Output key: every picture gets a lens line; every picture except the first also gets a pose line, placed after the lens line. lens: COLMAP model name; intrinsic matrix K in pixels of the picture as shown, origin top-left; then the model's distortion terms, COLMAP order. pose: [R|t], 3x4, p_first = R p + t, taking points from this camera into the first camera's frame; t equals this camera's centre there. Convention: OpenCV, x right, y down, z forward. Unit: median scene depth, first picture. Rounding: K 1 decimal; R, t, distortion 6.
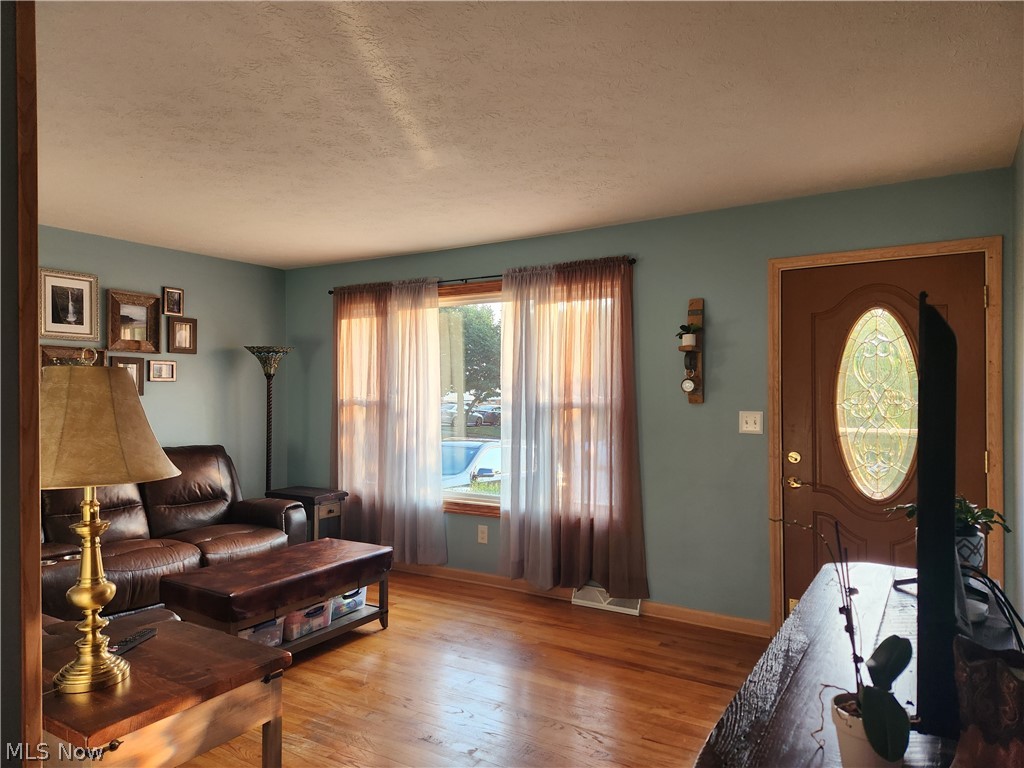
lens RADIAL K [[681.0, 0, 515.8], [0, 681.0, 384.7], [0, 0, 1]] dist [0.052015, -0.032595]
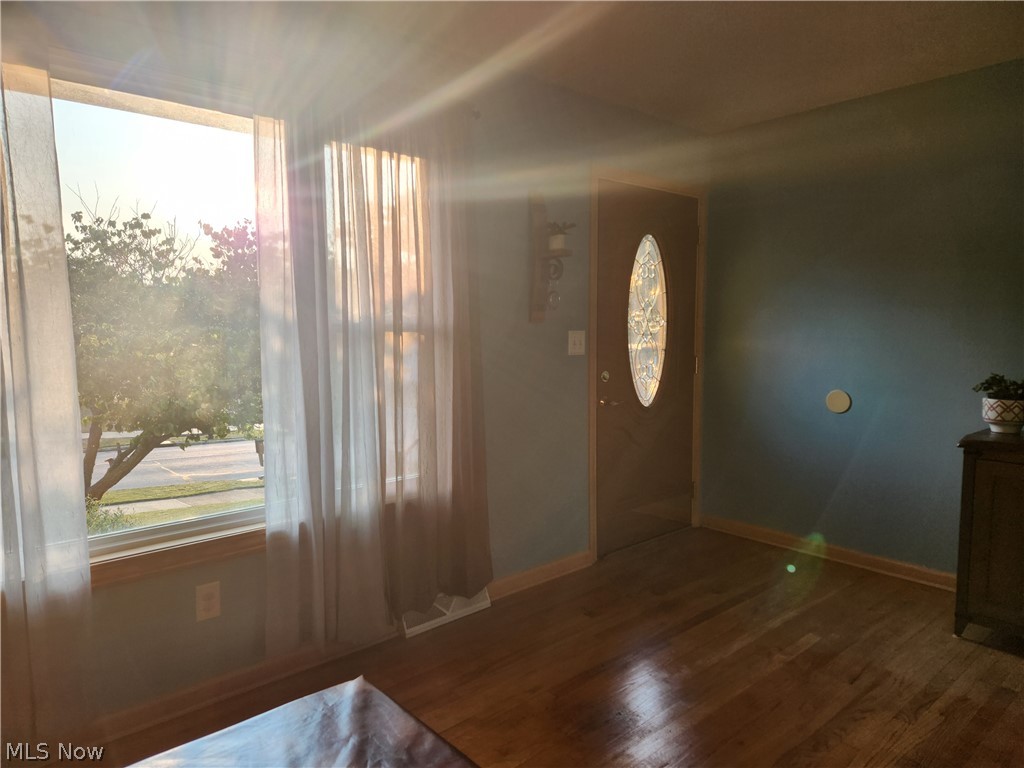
lens RADIAL K [[681.0, 0, 508.0], [0, 681.0, 387.7], [0, 0, 1]] dist [0.052015, -0.032595]
pose [[0.294169, -0.088196, 0.951675, -0.457943], [0.002726, 0.995807, 0.091443, 0.026233], [-0.955750, -0.024305, 0.293176, 0.691154]]
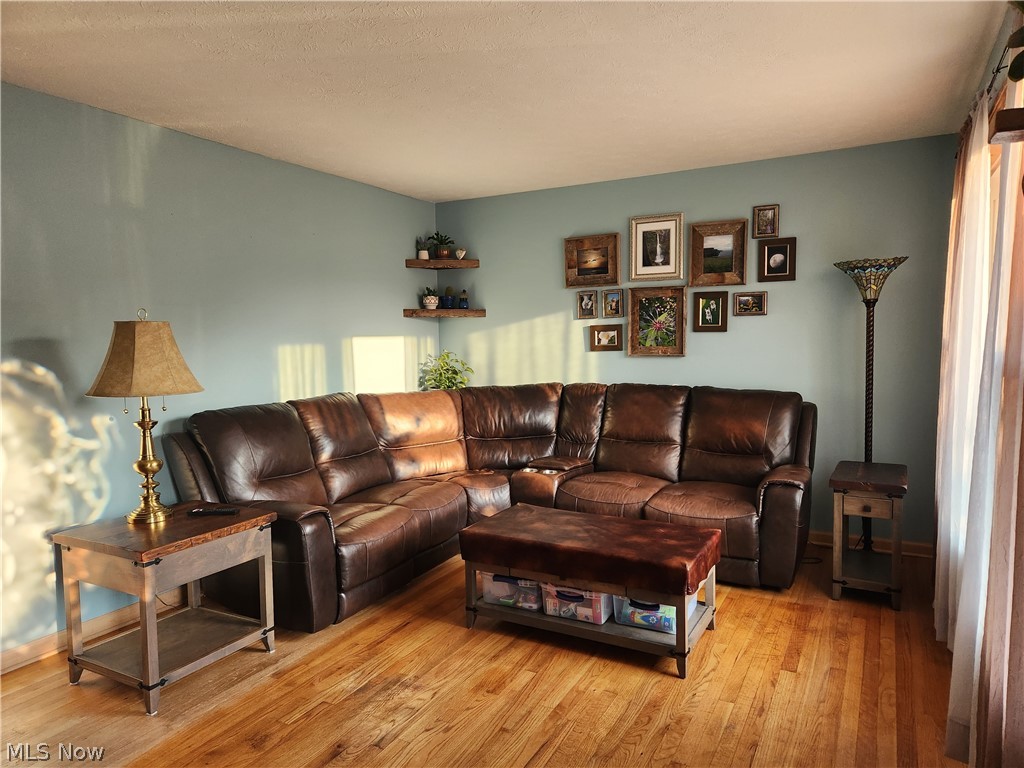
lens RADIAL K [[681.0, 0, 514.7], [0, 681.0, 390.1], [0, 0, 1]] dist [0.052015, -0.032595]
pose [[0.049675, 0.079512, -0.995595, 0.403897], [0.026585, 0.996368, 0.080900, 0.012343], [0.998412, -0.030486, 0.047380, 0.724793]]
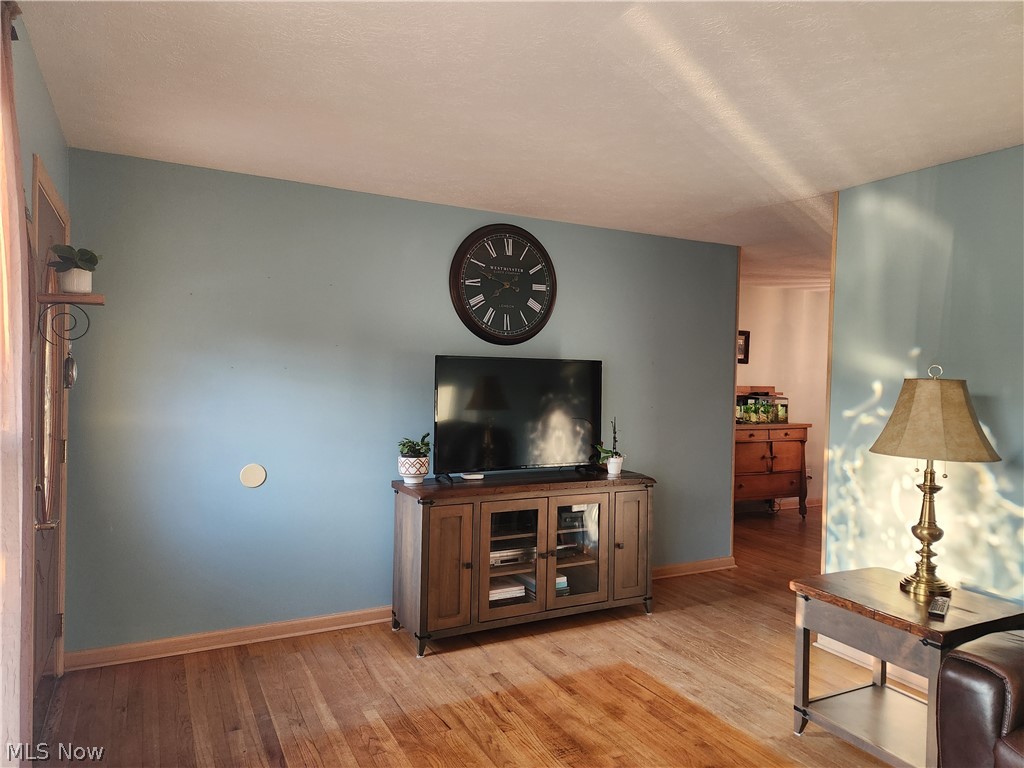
lens RADIAL K [[681.0, 0, 507.8], [0, 681.0, 387.9], [0, 0, 1]] dist [0.052015, -0.032595]
pose [[-0.852065, -0.021771, 0.522983, -0.219245], [-0.015521, 0.999746, 0.016331, -0.002460], [-0.523206, 0.005797, -0.852186, 1.096722]]
